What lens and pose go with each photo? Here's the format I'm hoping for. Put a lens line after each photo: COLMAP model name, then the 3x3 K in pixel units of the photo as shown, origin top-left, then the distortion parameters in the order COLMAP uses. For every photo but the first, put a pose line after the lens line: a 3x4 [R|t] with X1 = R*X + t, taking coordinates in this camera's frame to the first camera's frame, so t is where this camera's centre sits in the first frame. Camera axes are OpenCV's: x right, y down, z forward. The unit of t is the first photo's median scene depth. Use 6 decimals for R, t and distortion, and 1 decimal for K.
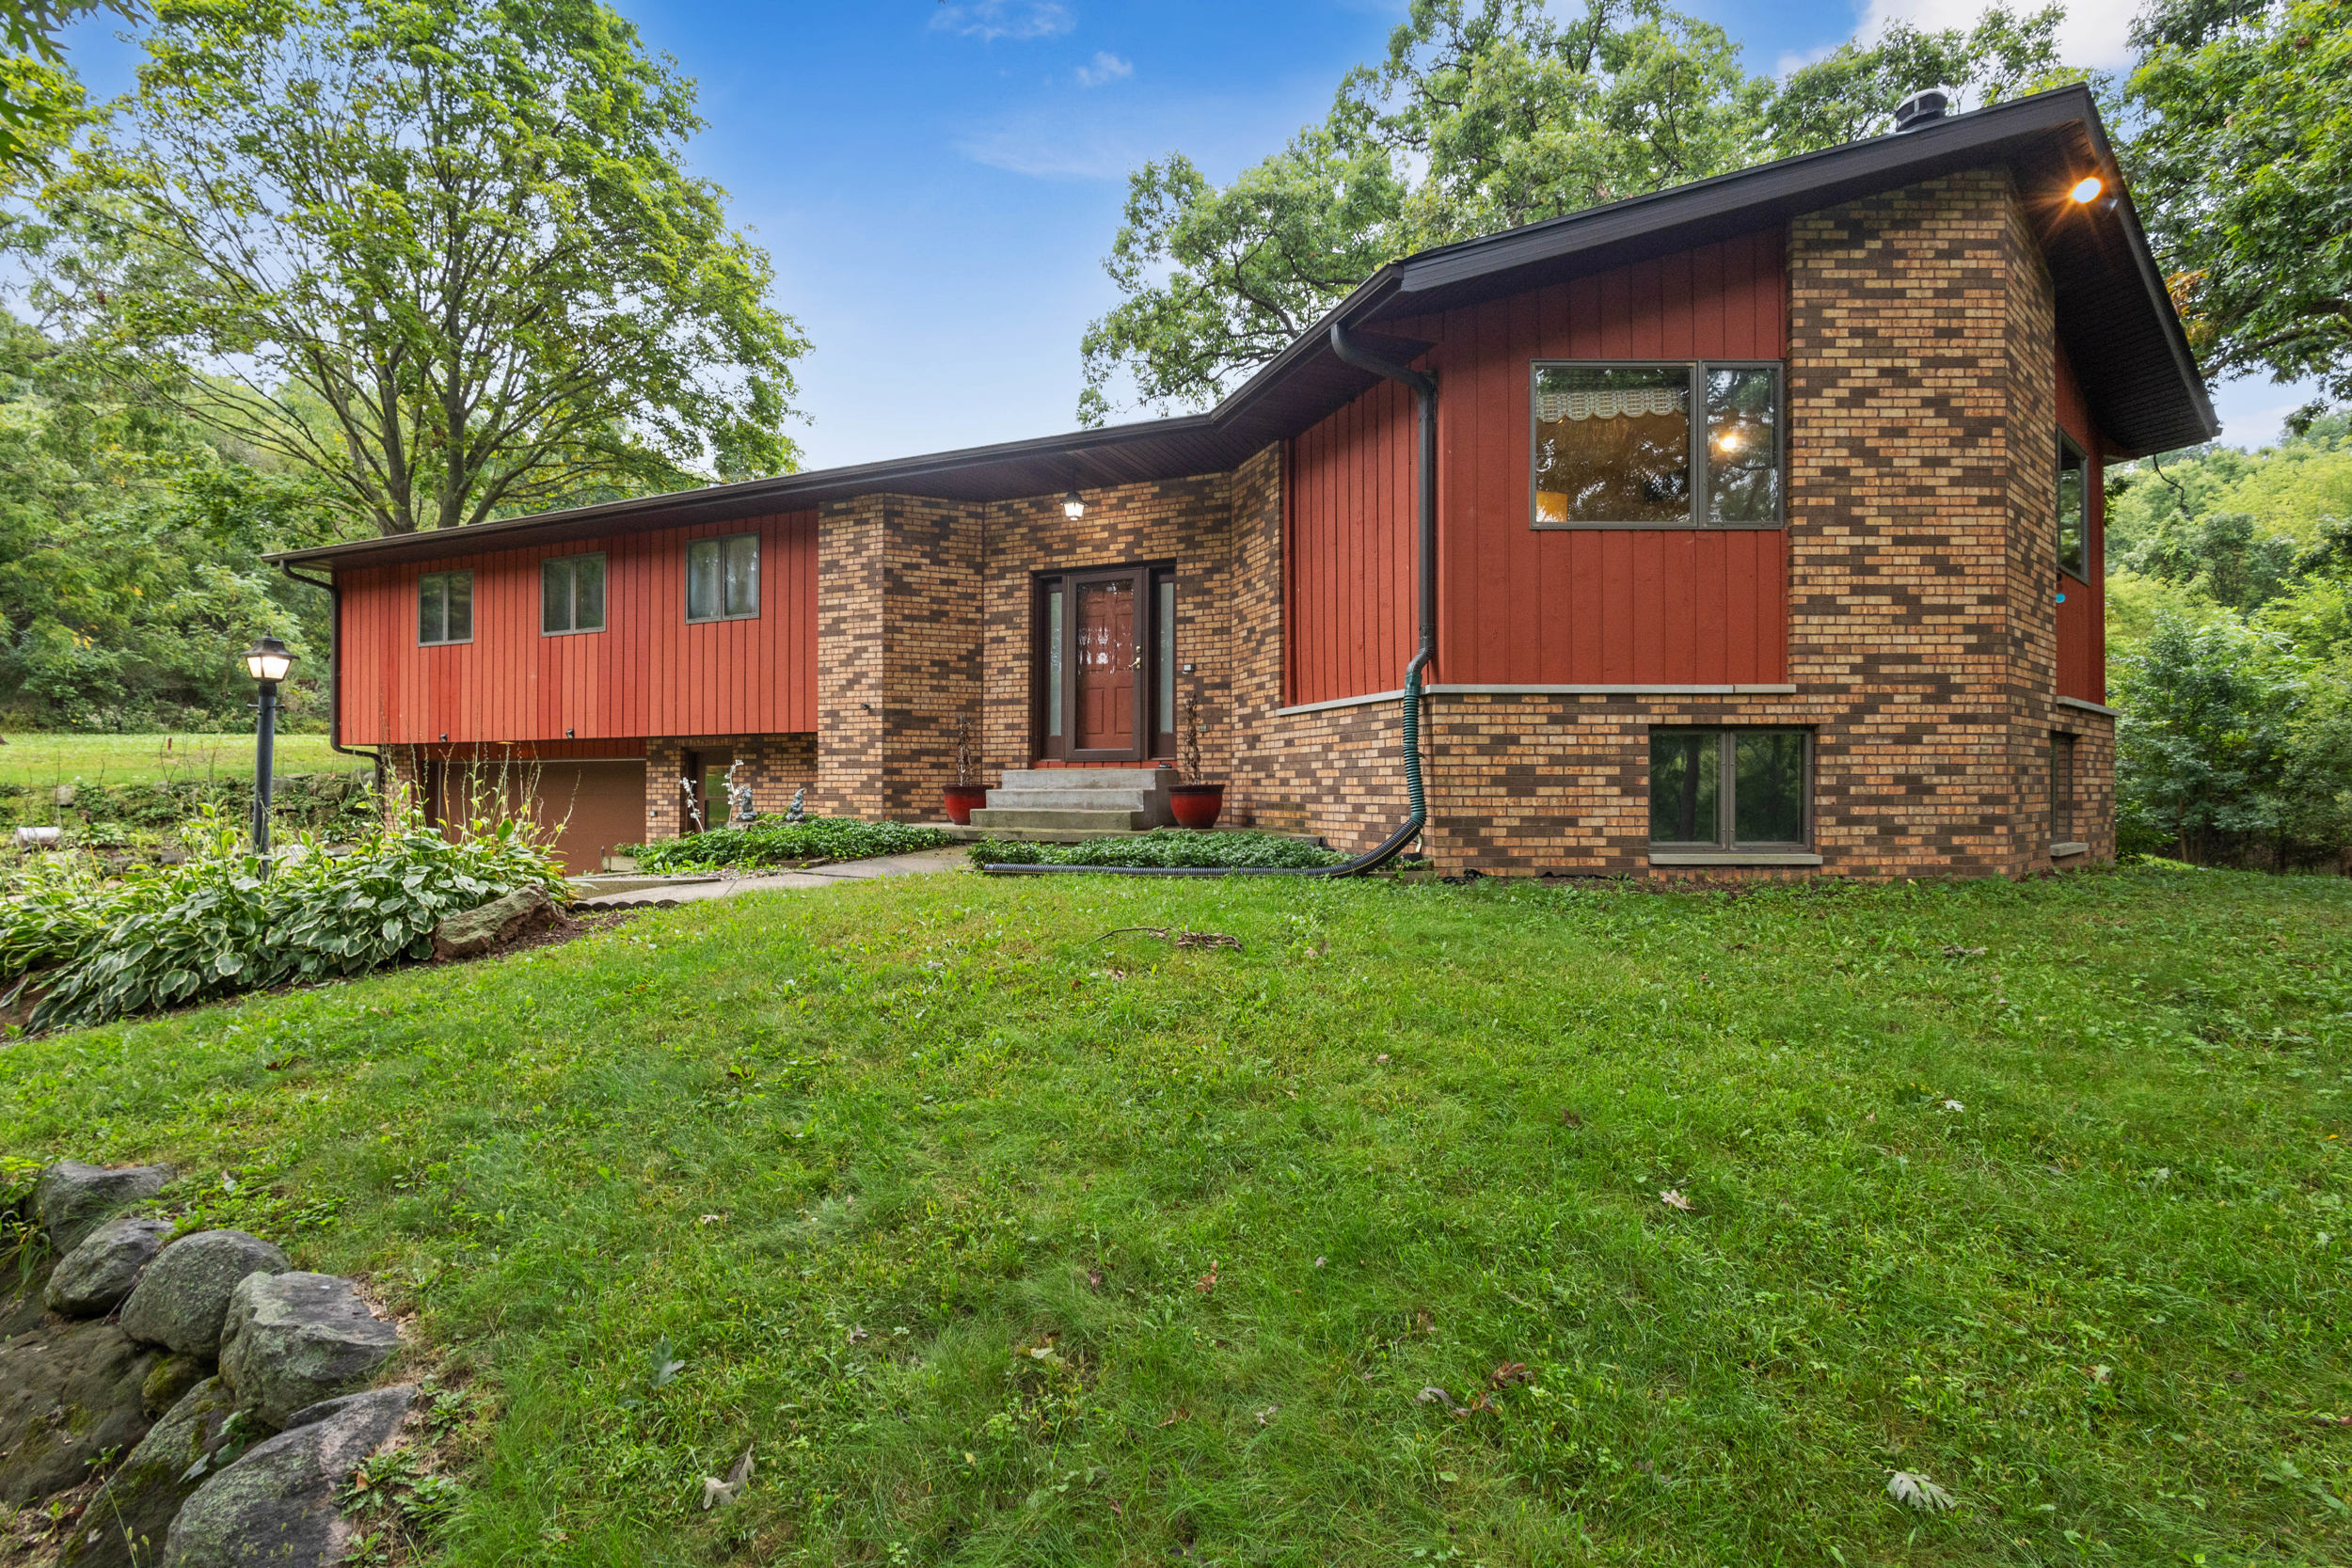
lens RADIAL K [[1081.5, 0, 1173.9], [0, 1081.5, 780.1], [0, 0, 1]] dist [0.009335, -0.000350]
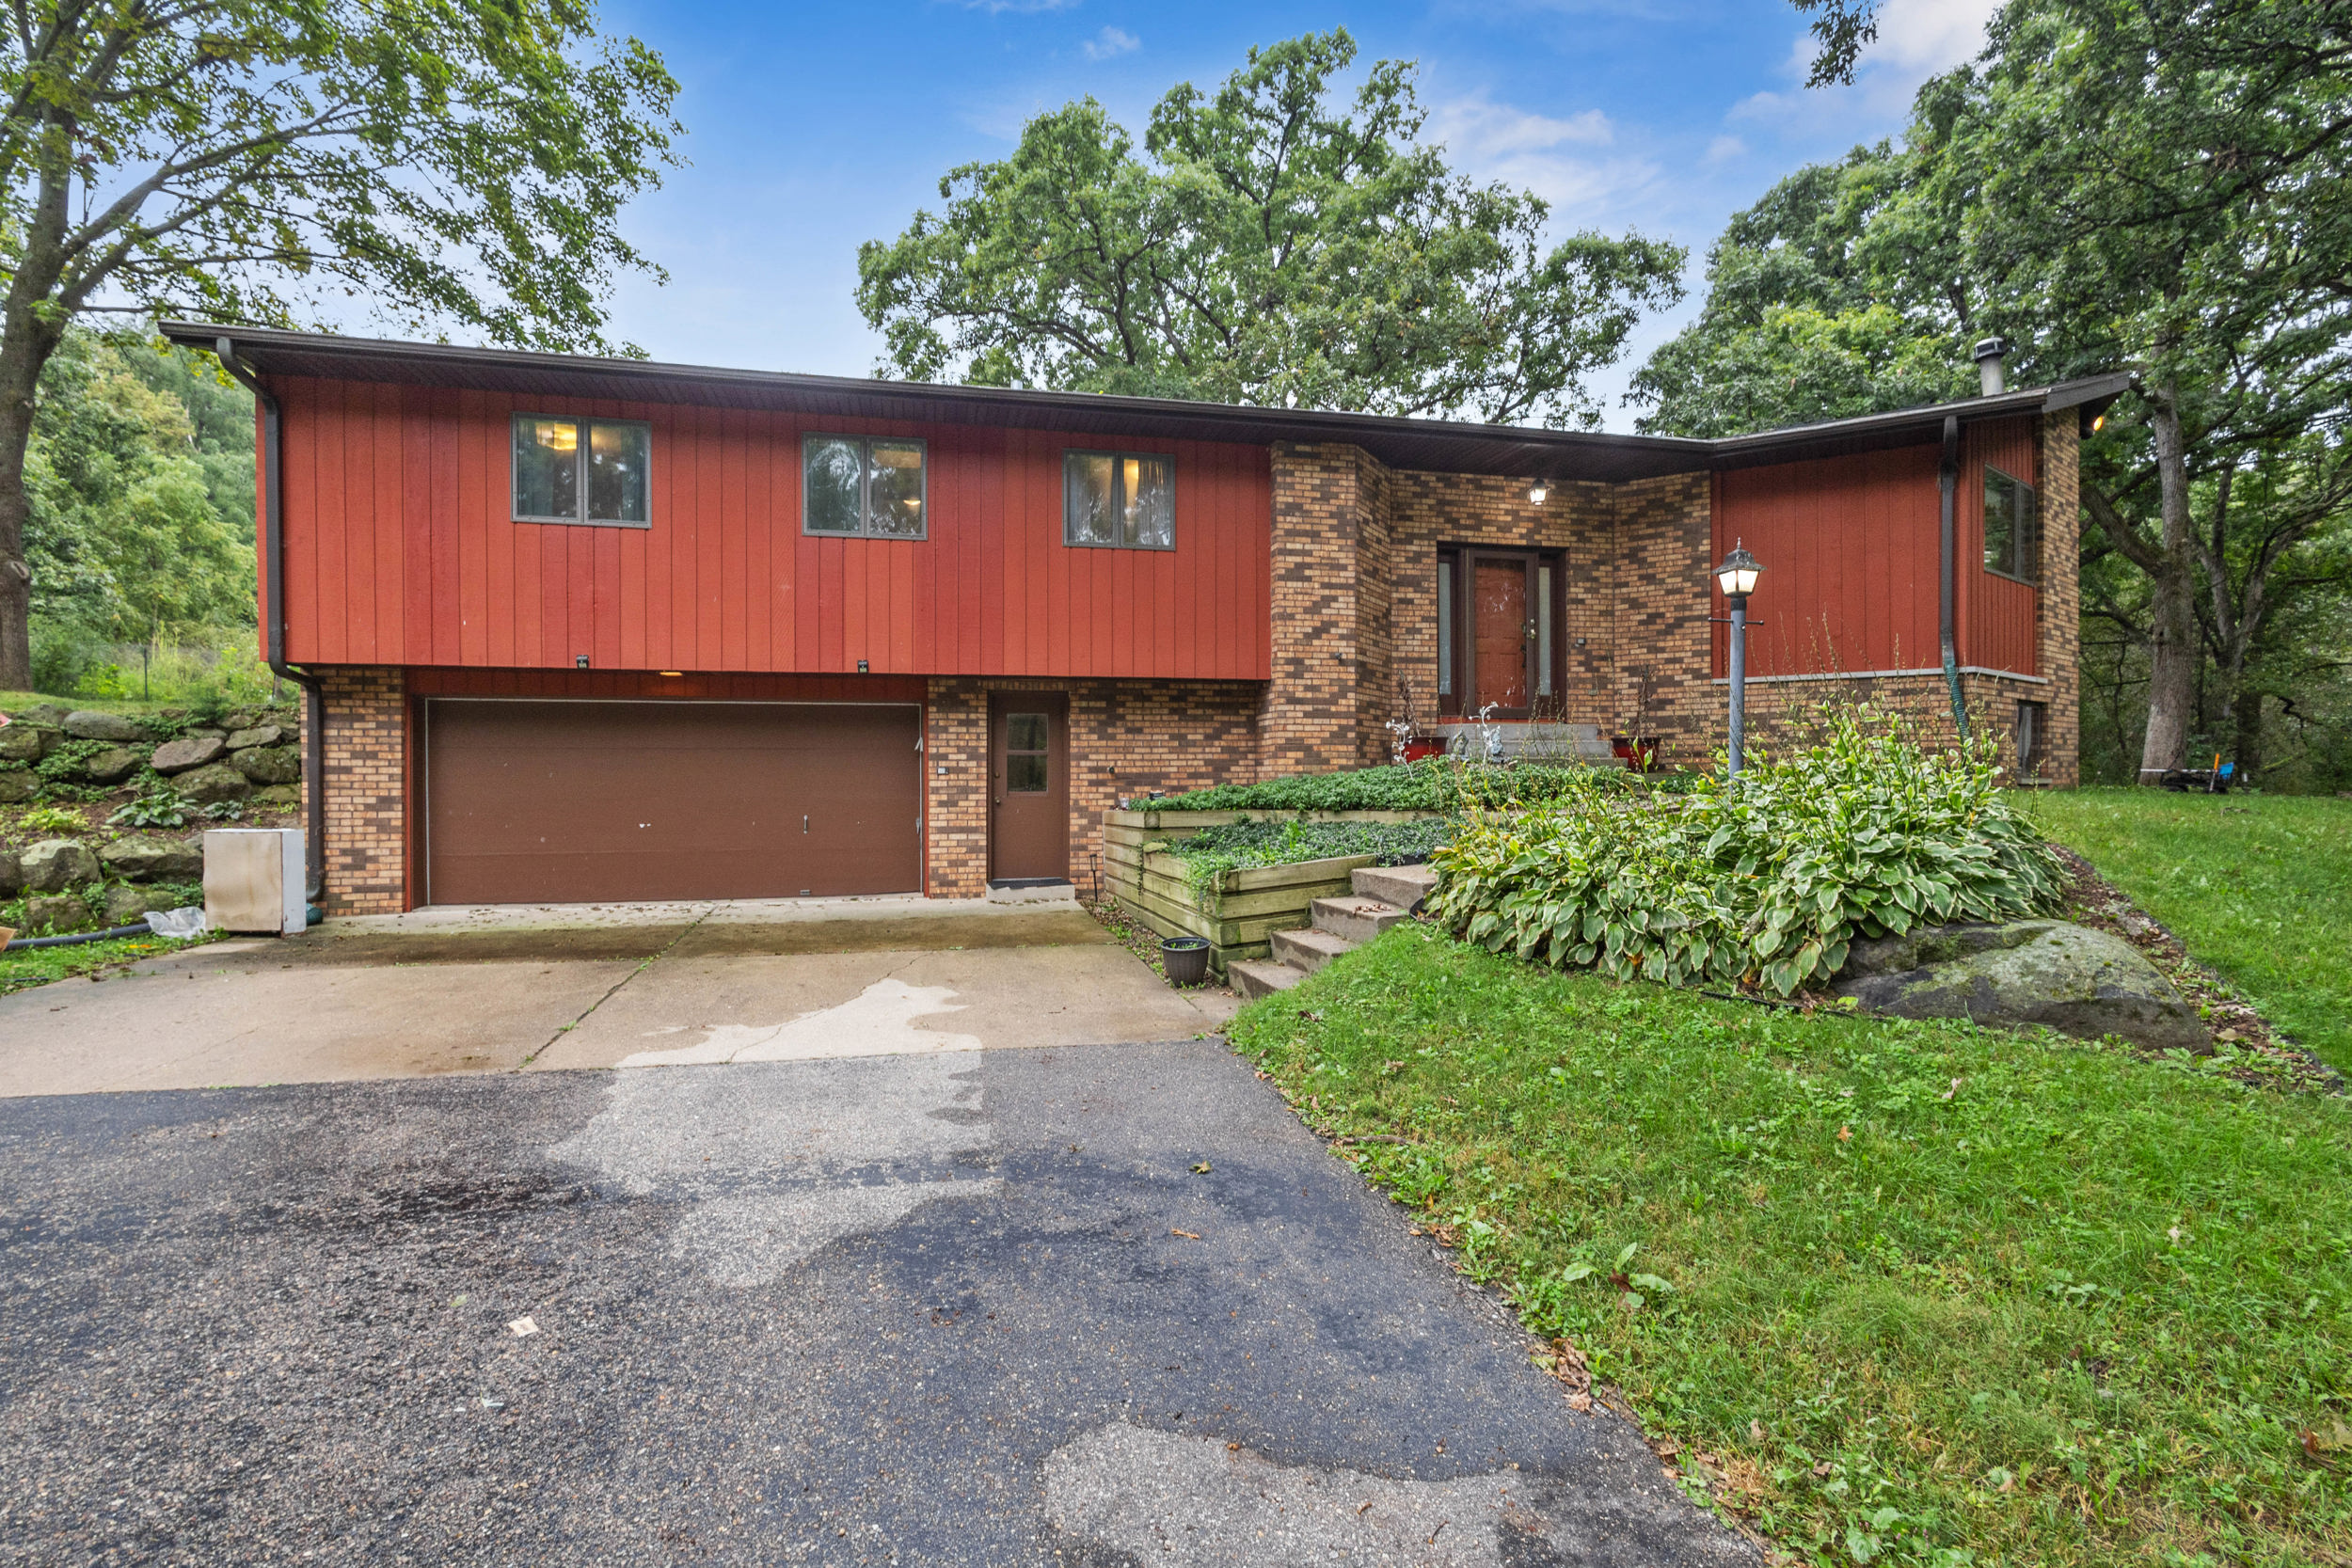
lens RADIAL K [[1081.5, 0, 1173.9], [0, 1081.5, 780.1], [0, 0, 1]] dist [0.009335, -0.000350]
pose [[0.795716, -0.005147, 0.605649, -1.004936], [-0.001229, 0.999948, 0.010112, 0.035847], [-0.605669, -0.008790, 0.795668, 0.297368]]
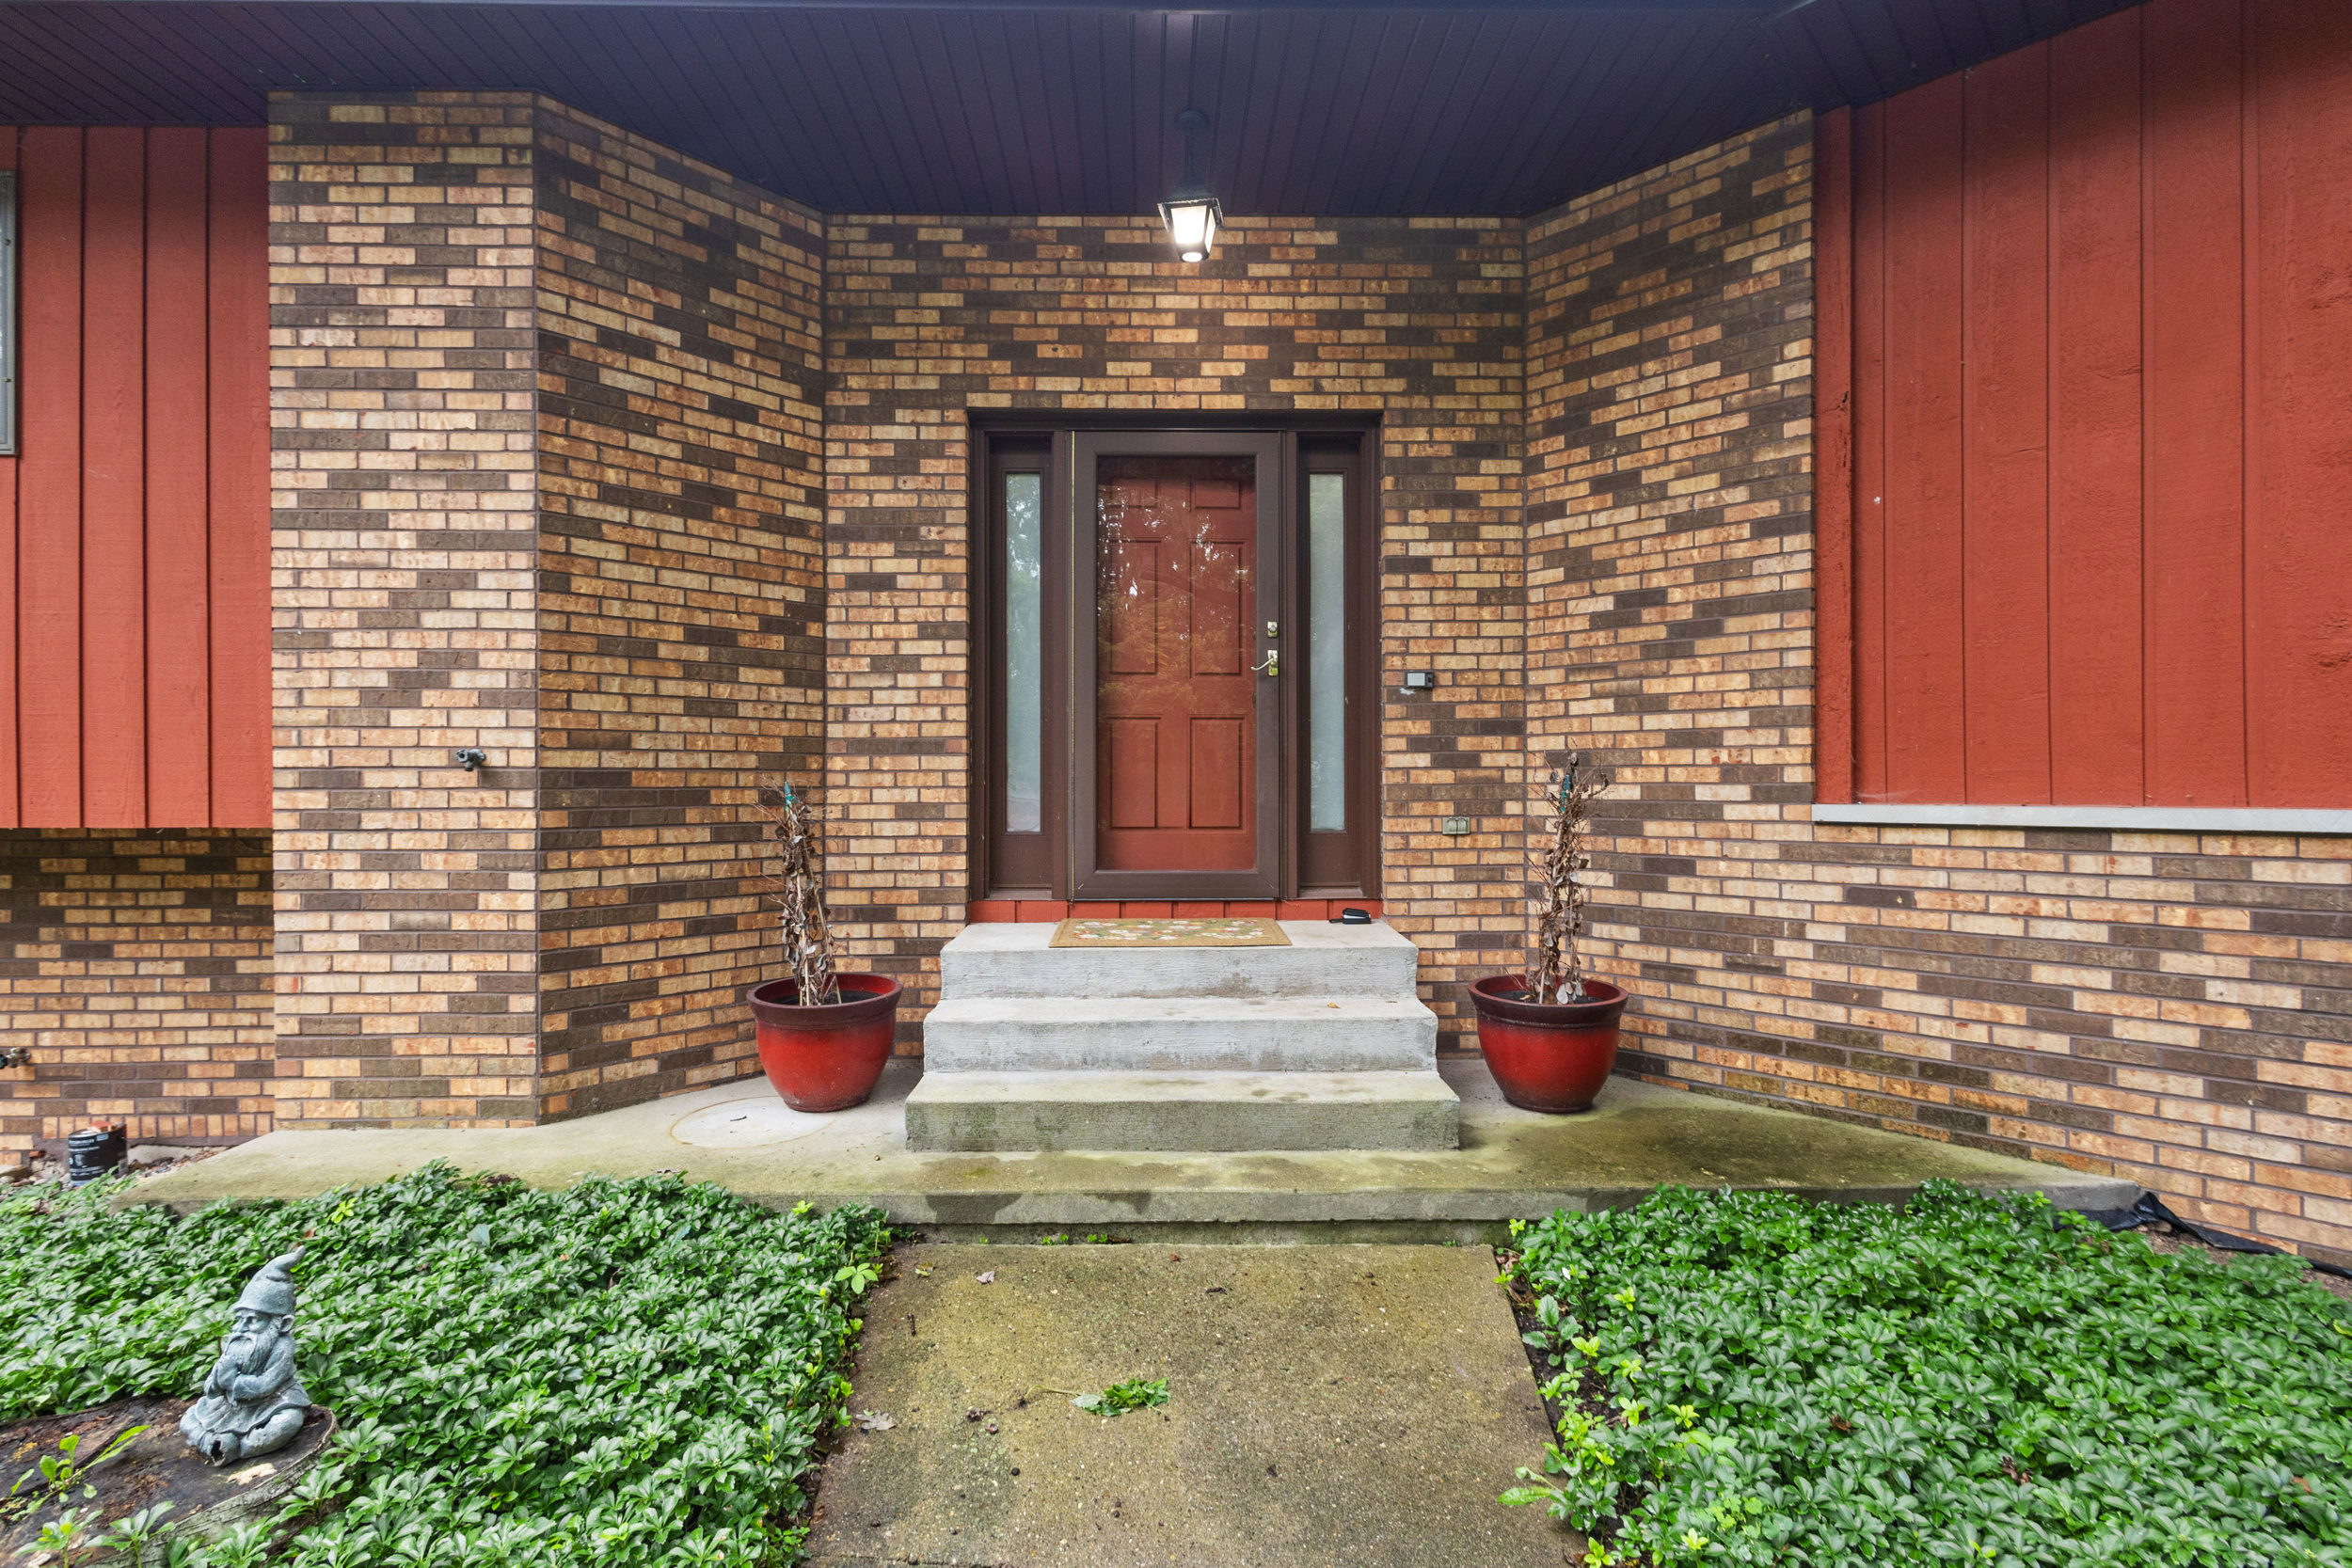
lens RADIAL K [[1081.5, 0, 1173.9], [0, 1081.5, 780.1], [0, 0, 1]] dist [0.009335, -0.000350]
pose [[0.905892, -0.003661, 0.423493, -0.231807], [-0.000747, 0.999947, 0.010242, -0.065226], [-0.423508, -0.009595, 0.905841, 0.621499]]
